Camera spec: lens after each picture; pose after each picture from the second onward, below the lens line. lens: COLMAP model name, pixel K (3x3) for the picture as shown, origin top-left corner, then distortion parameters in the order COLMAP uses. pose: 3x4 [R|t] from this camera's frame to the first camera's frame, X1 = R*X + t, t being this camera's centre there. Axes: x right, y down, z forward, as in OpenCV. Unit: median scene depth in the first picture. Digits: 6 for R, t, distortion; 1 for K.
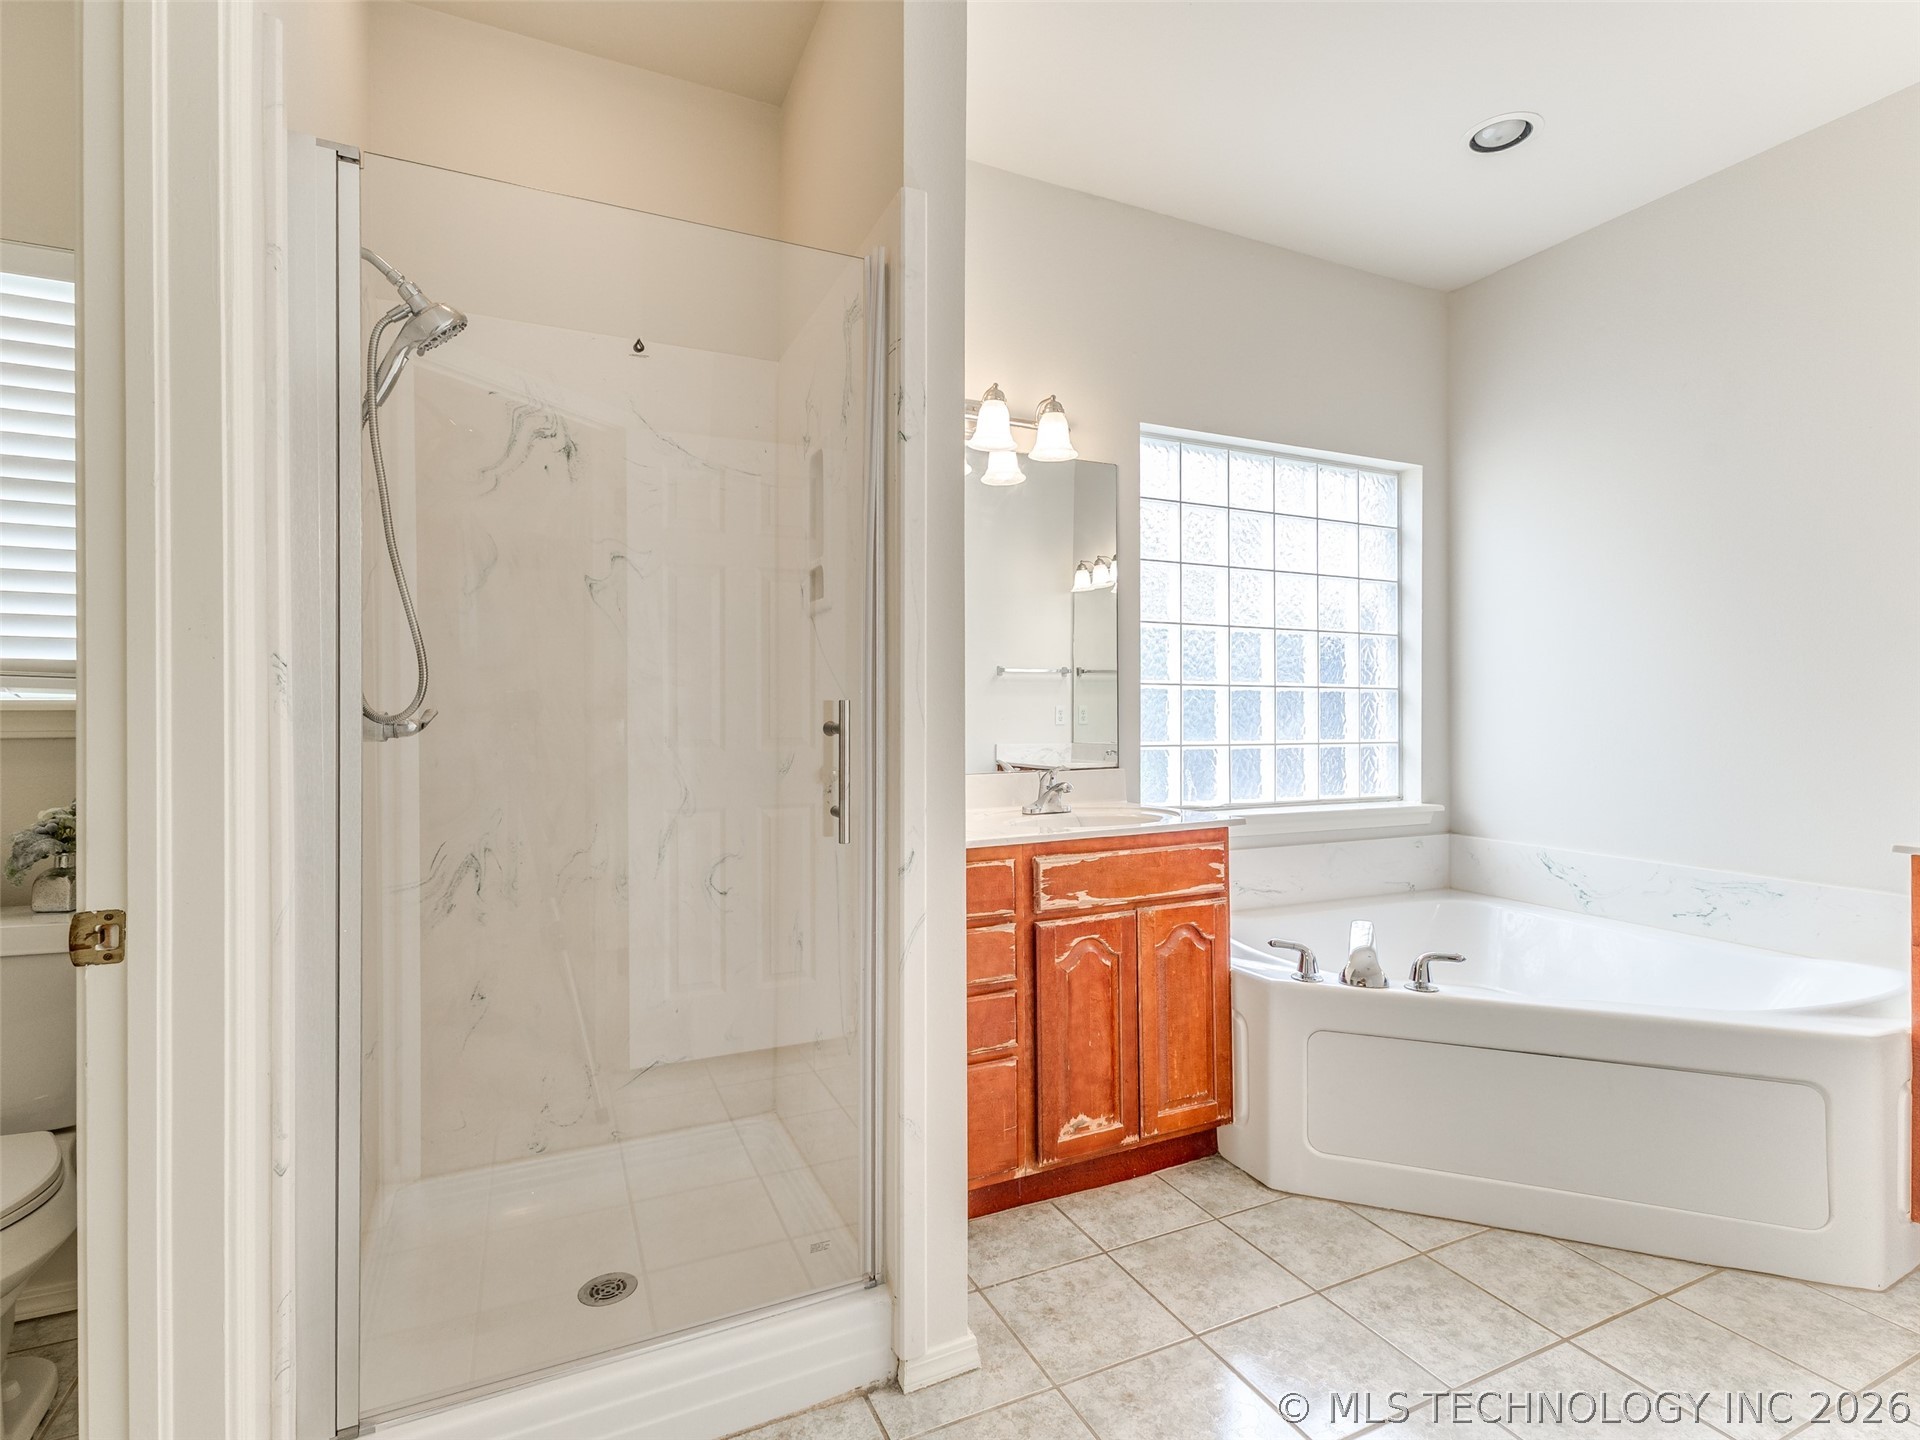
lens RADIAL K [[938.2, 0, 945.8], [0, 938.2, 730.1], [0, 0, 1]] dist [0.016848, -0.003198]
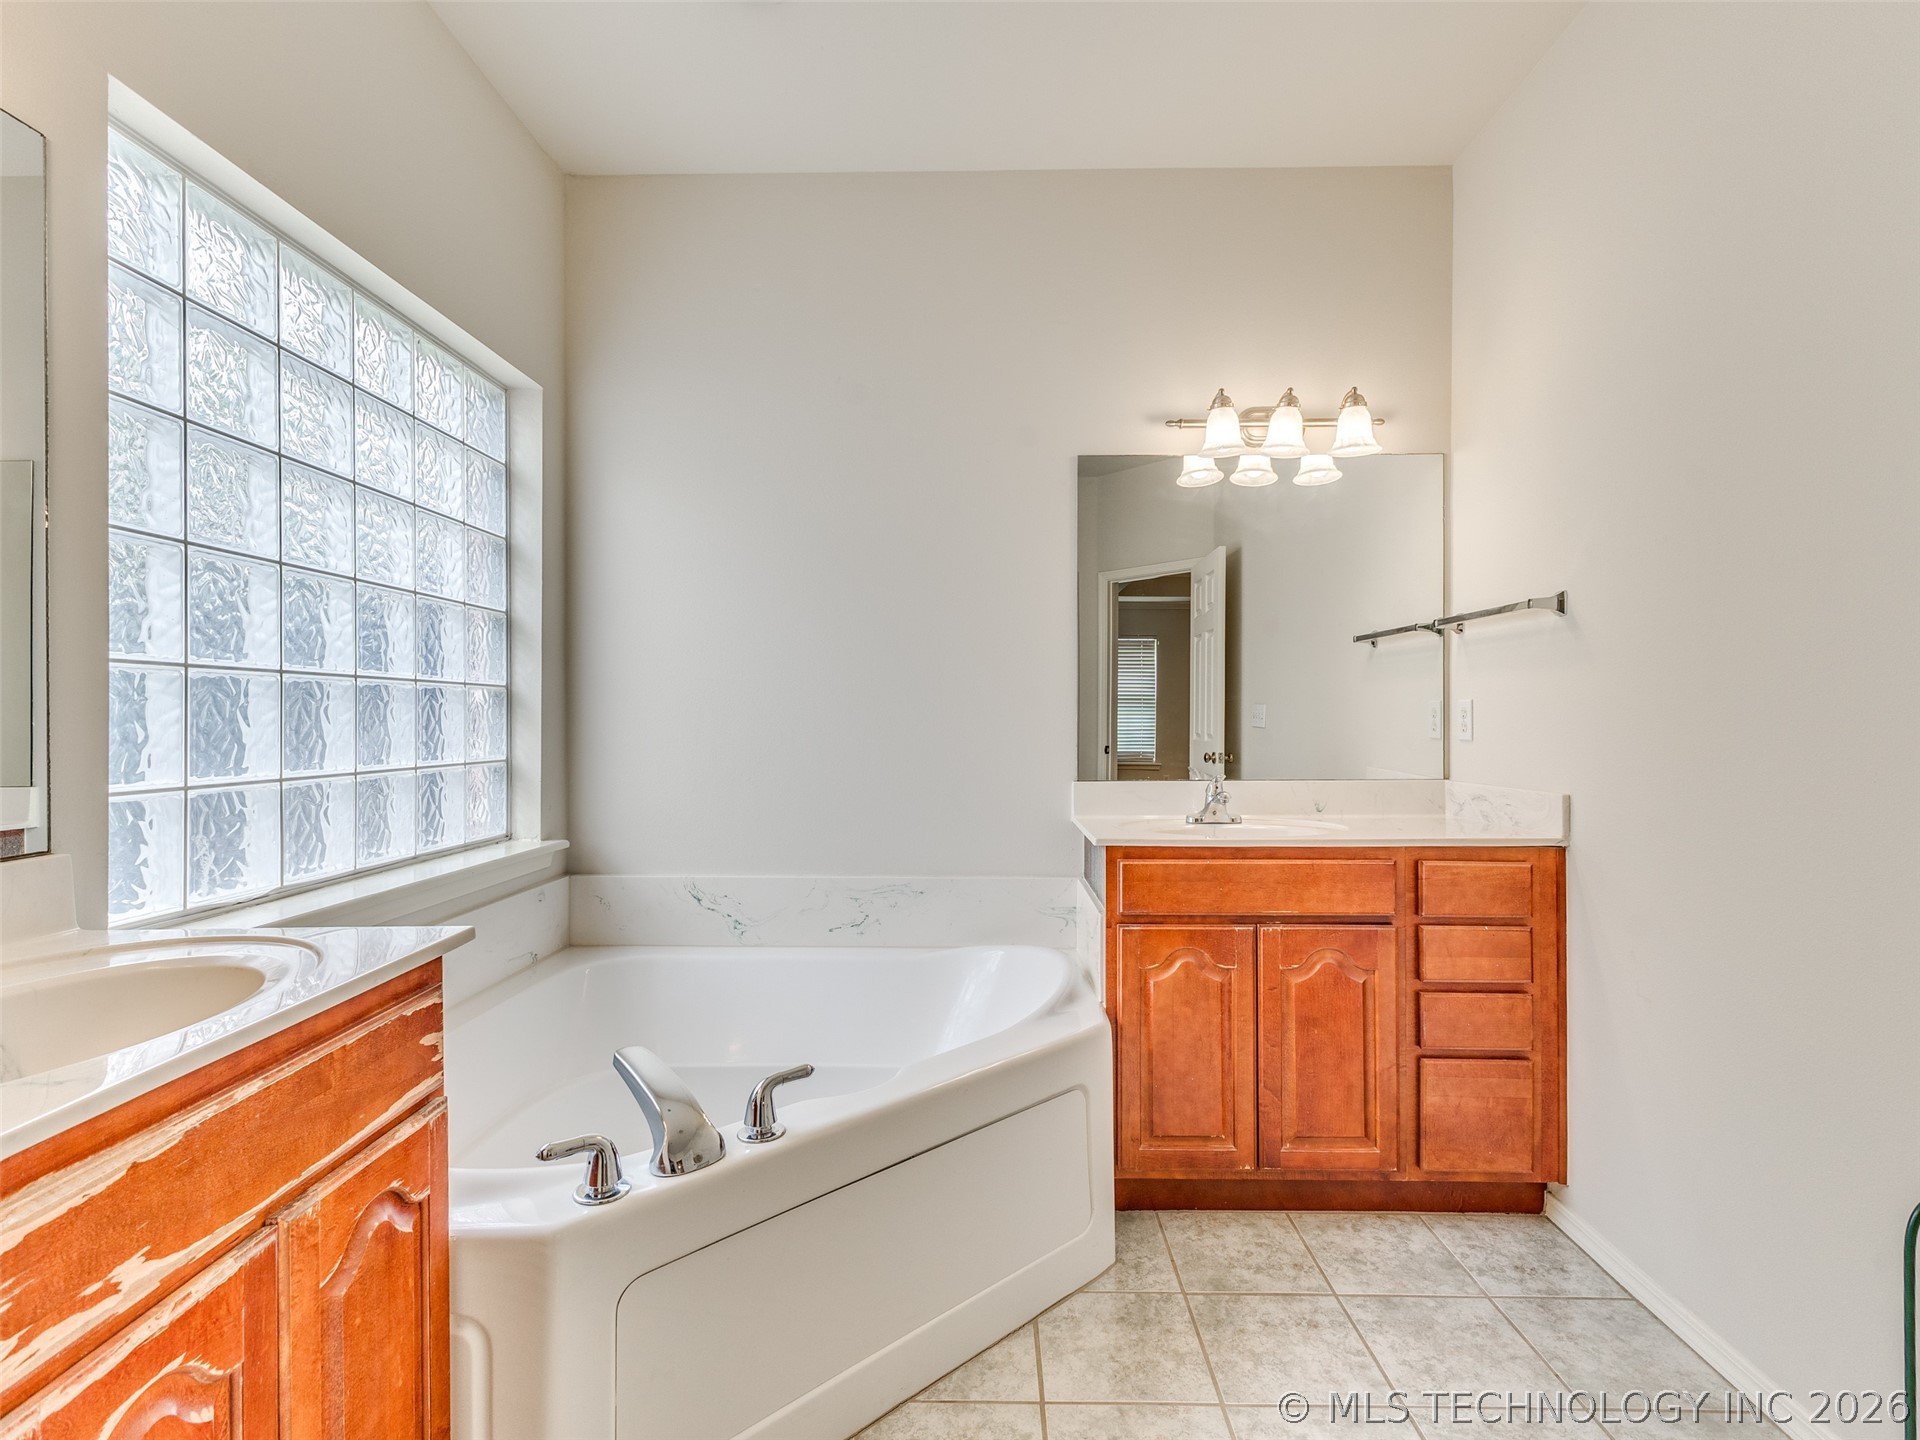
lens RADIAL K [[938.2, 0, 977.6], [0, 938.2, 711.2], [0, 0, 1]] dist [0.016848, -0.003198]
pose [[0.426331, 0.001659, 0.904566, -0.032185], [0.019637, 0.999746, -0.011089, -0.014006], [-0.904354, 0.022490, 0.426190, 0.523490]]
